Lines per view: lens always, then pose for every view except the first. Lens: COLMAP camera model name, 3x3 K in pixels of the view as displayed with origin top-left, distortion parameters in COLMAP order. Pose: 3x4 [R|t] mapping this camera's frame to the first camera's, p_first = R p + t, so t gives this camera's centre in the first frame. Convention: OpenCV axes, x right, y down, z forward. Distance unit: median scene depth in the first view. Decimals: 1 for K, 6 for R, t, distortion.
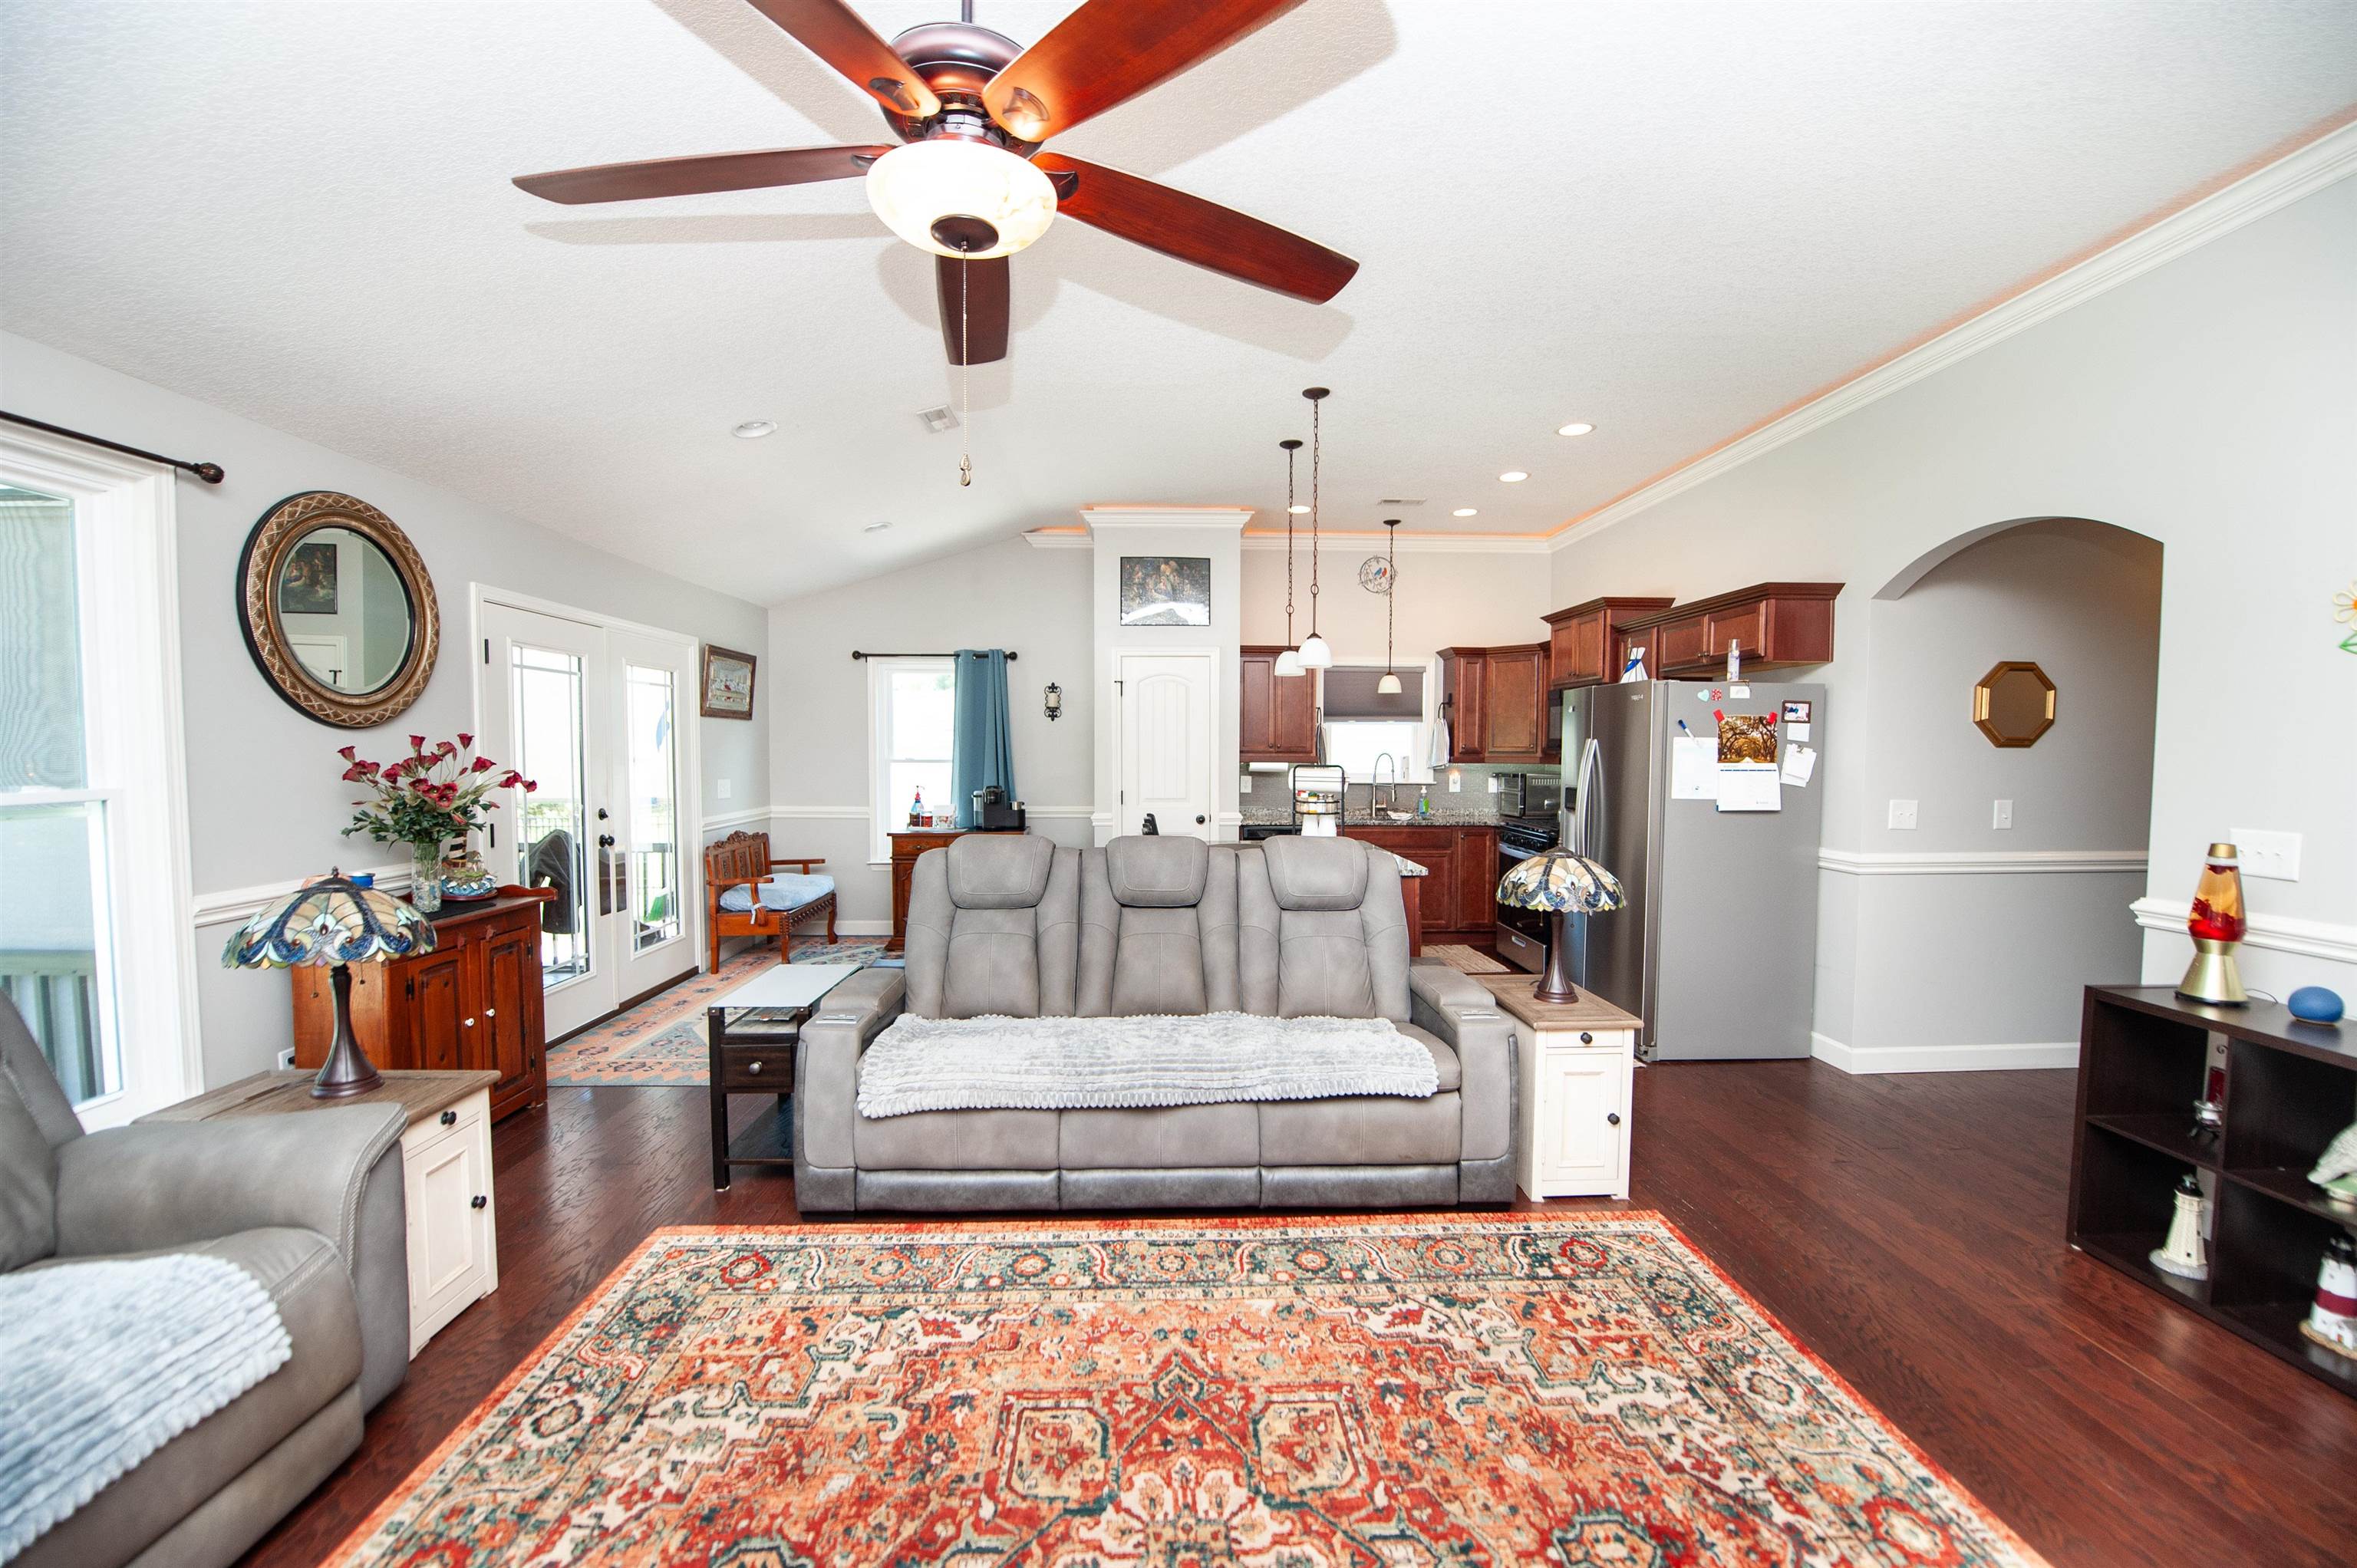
lens RADIAL K [[943.3, 0, 1182.8], [0, 943.3, 792.0], [0, 0, 1]] dist [-0.023684, -0.000553]
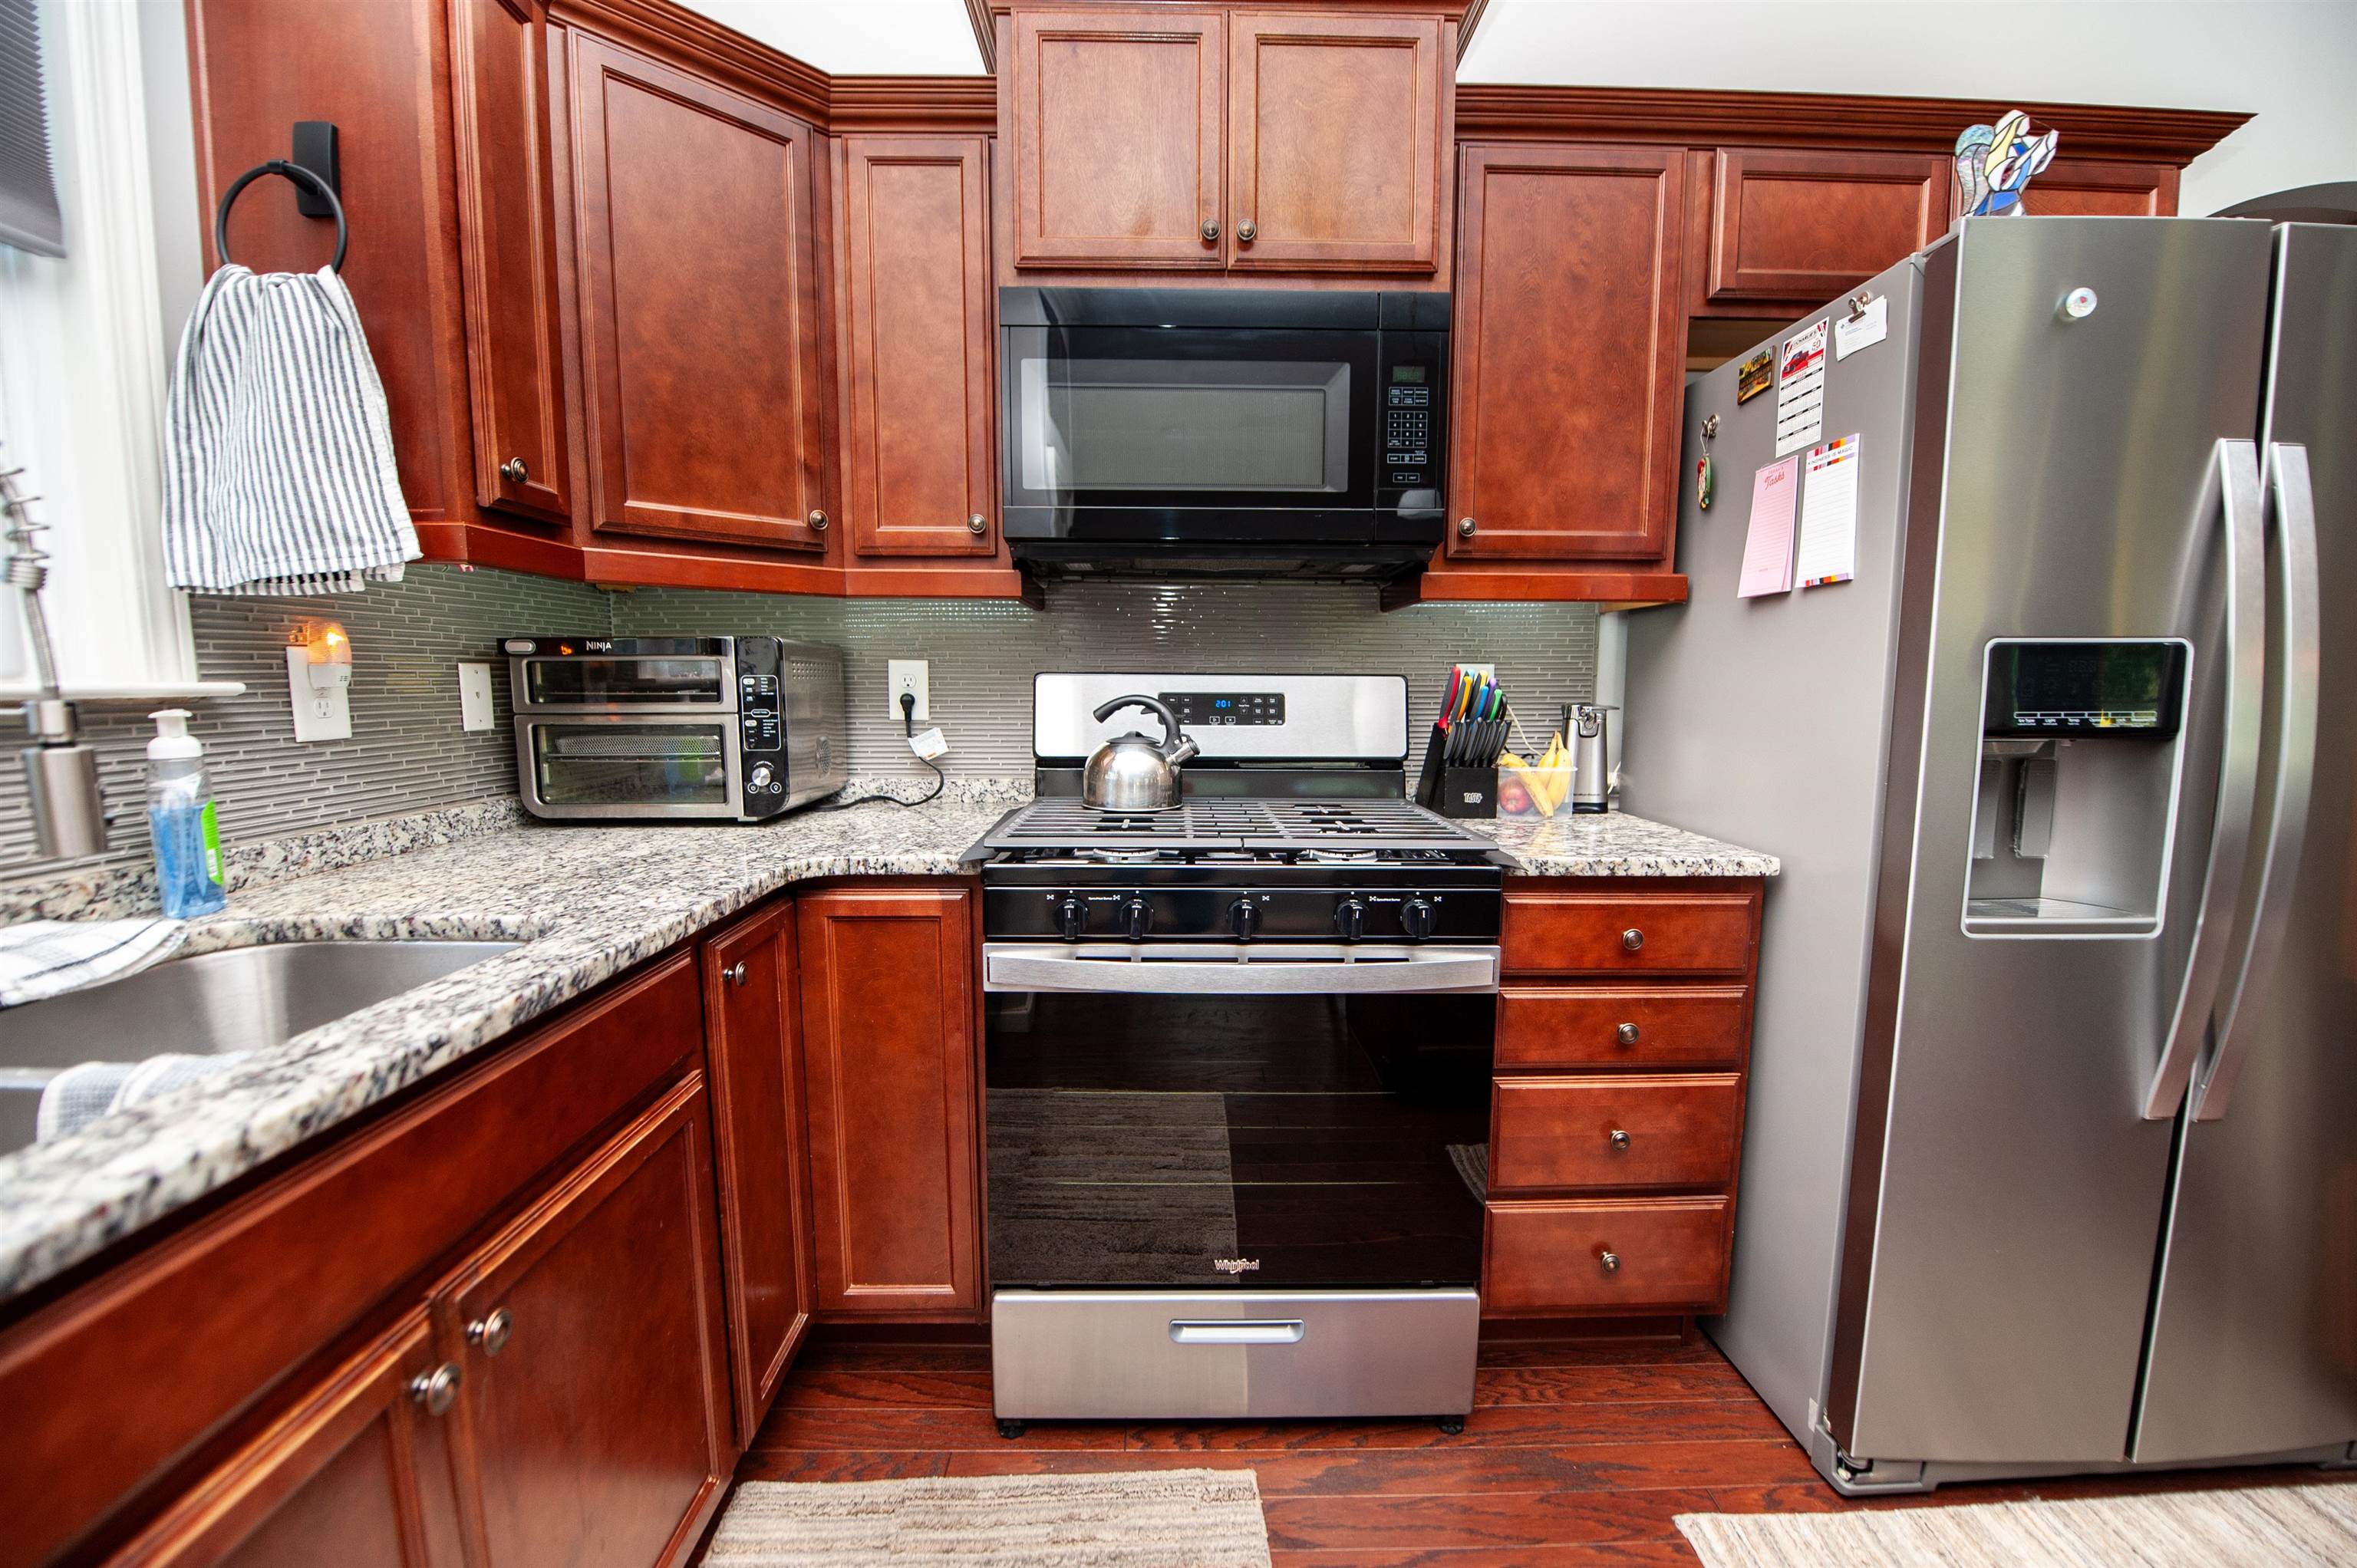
lens RADIAL K [[943.3, 0, 1182.8], [0, 943.3, 792.0], [0, 0, 1]] dist [-0.023684, -0.000553]
pose [[0.026752, -0.126422, 0.991616, 0.222239], [0.047518, 0.991010, 0.125062, -0.008967], [-0.998512, 0.043773, 0.032519, 1.585638]]
